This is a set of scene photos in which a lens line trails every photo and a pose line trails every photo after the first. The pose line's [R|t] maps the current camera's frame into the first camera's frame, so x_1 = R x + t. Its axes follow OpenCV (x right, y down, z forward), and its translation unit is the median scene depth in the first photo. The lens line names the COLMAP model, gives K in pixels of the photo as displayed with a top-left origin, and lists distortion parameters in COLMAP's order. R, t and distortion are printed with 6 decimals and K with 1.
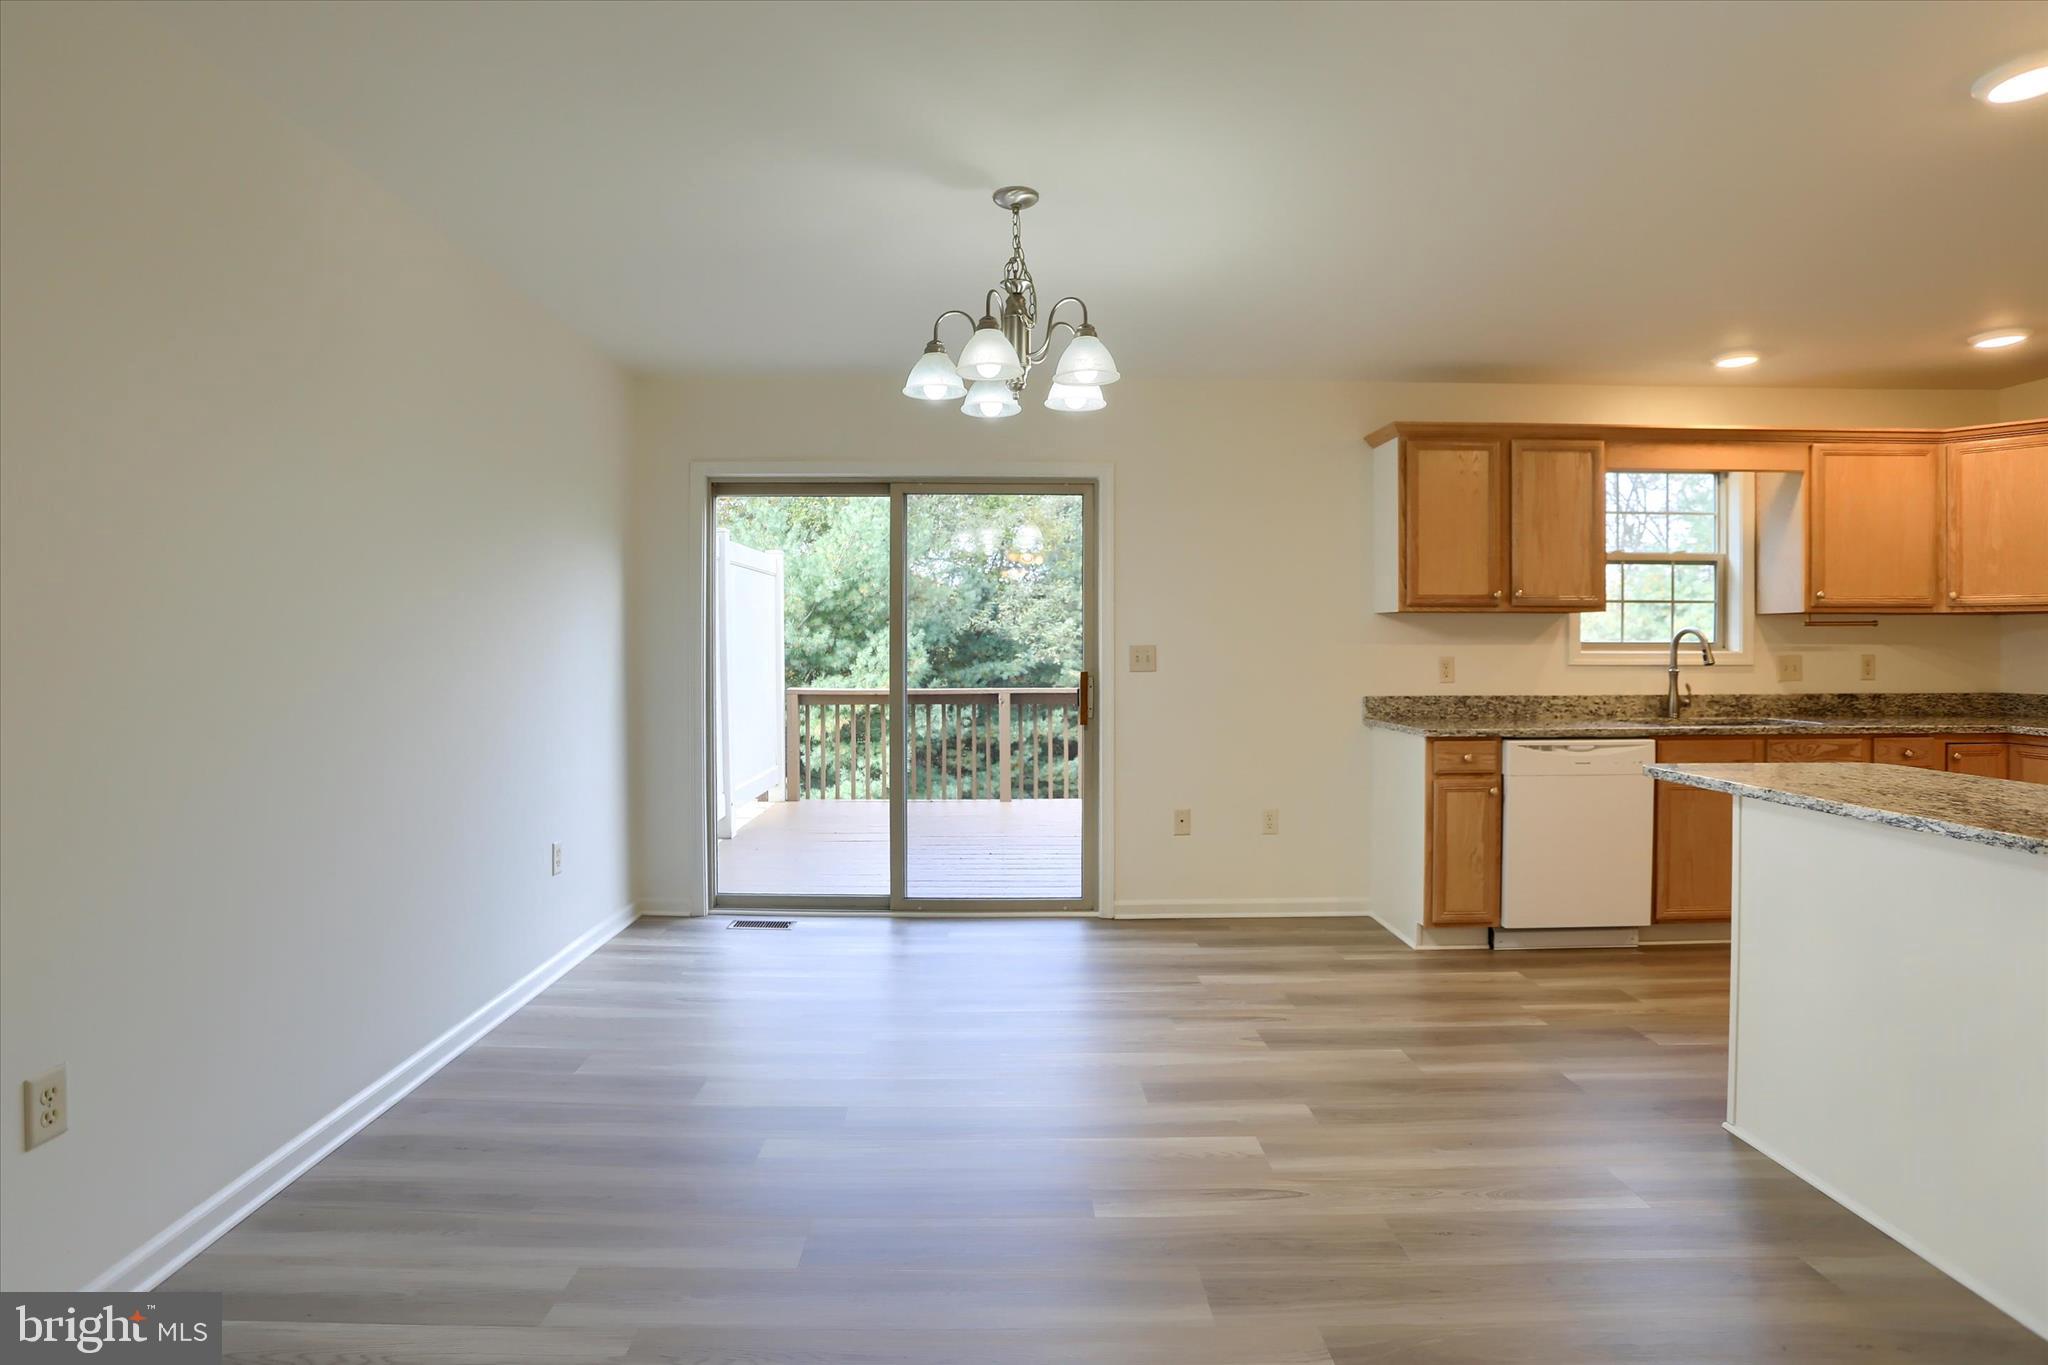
lens RADIAL K [[1027.9, 0, 1011.7], [0, 1027.9, 640.8], [0, 0, 1]] dist [-0.063861, 0.021580]
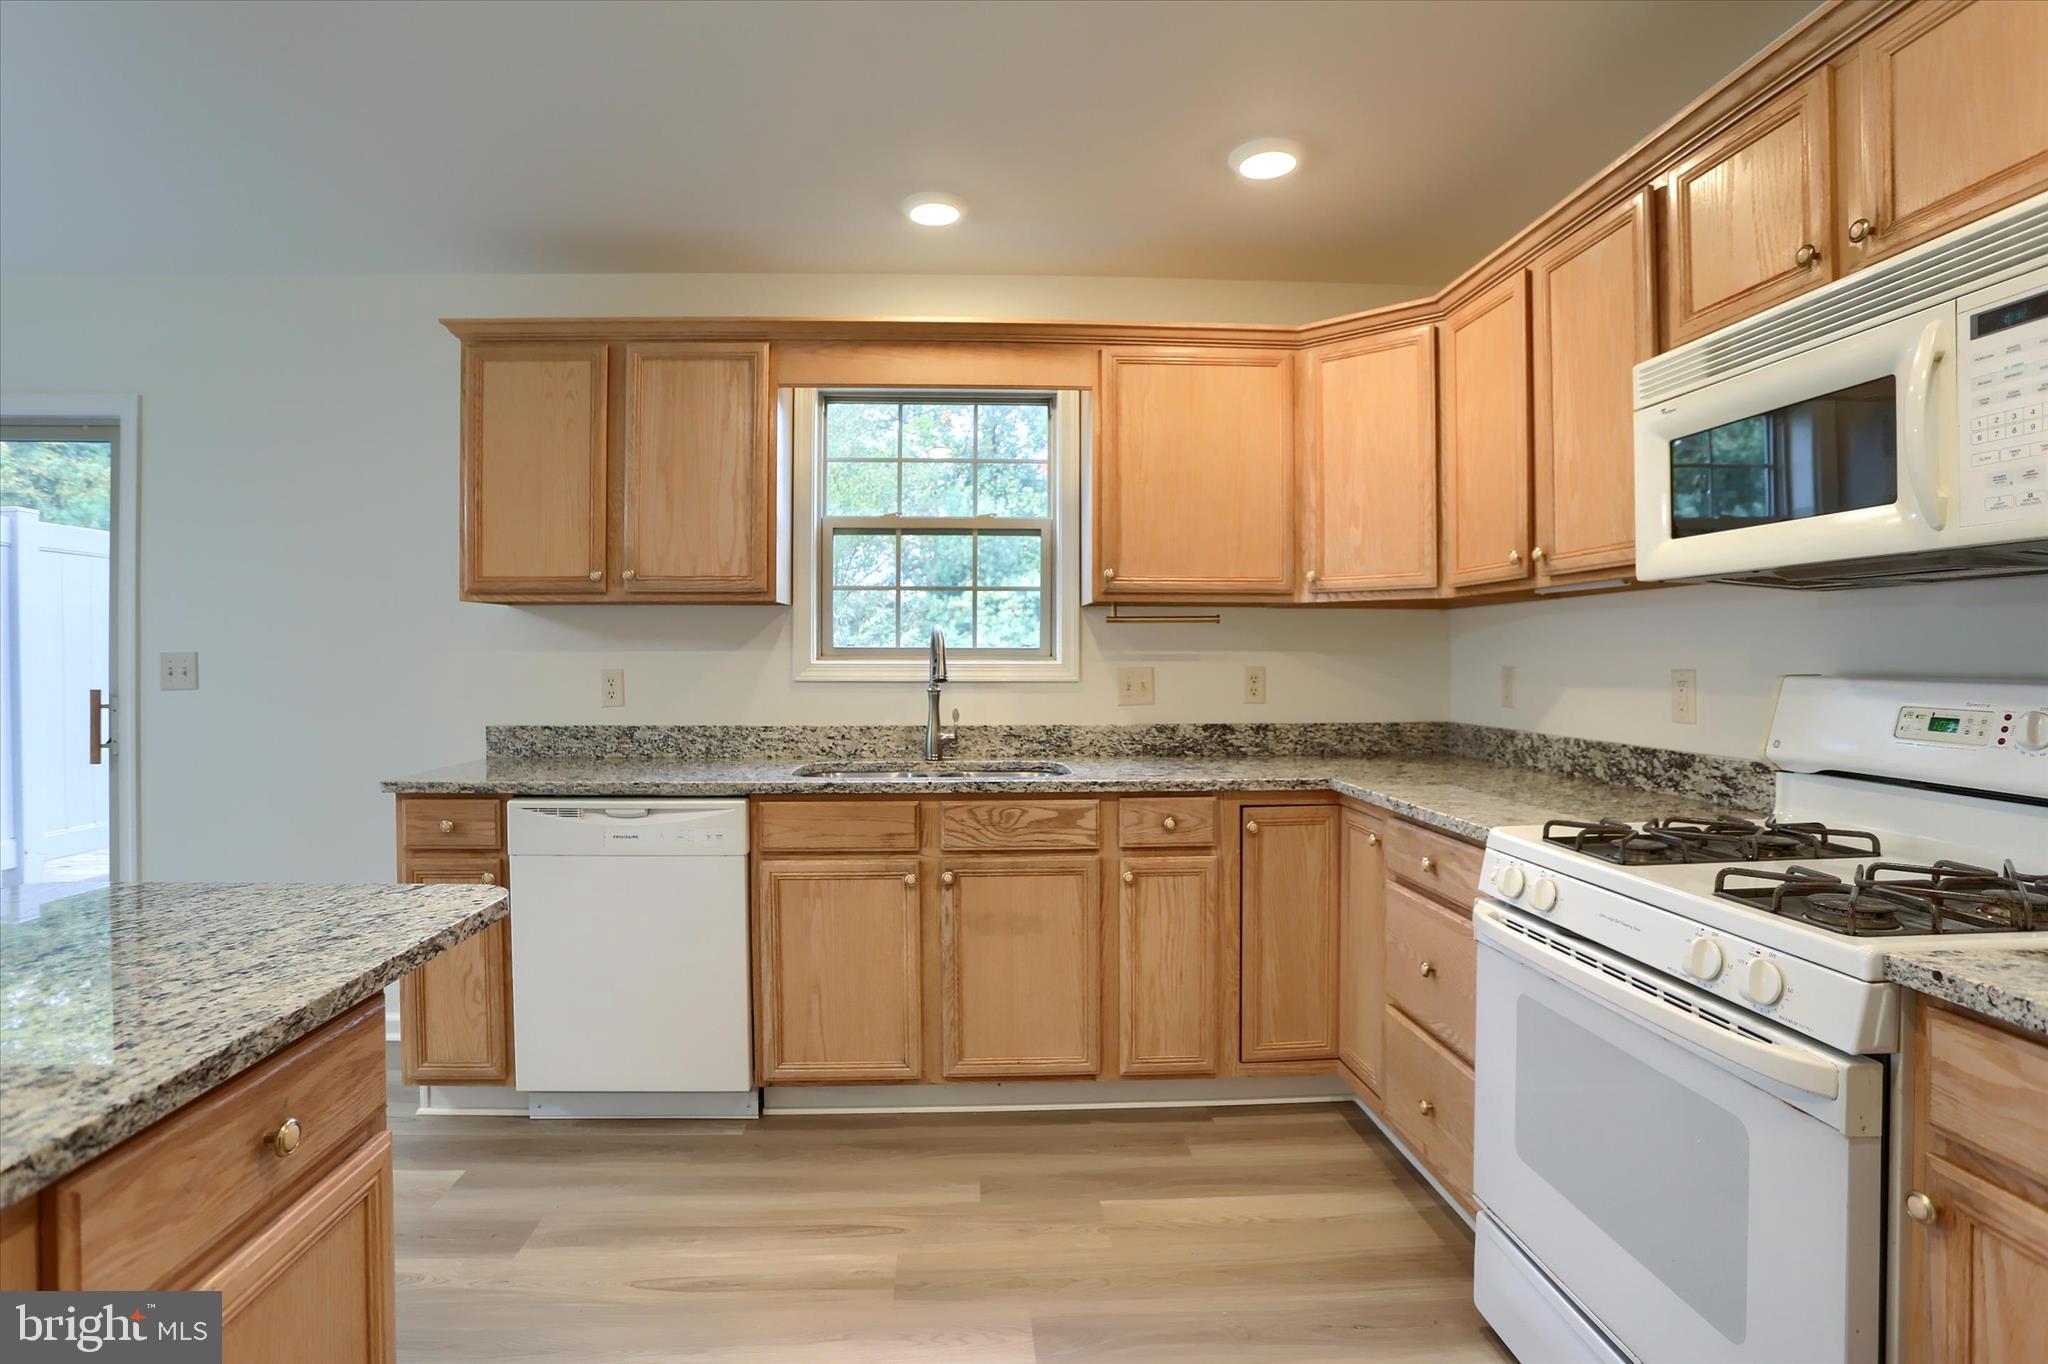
lens RADIAL K [[1092.4, 0, 886.8], [0, 1092.4, 643.5], [0, 0, 1]] dist [-0.079507, 0.025652]
pose [[0.999811, 0.000711, 0.019408, 0.615328], [-0.000583, 0.999978, -0.006625, 0.003368], [-0.019412, 0.006612, 0.999790, 0.267919]]
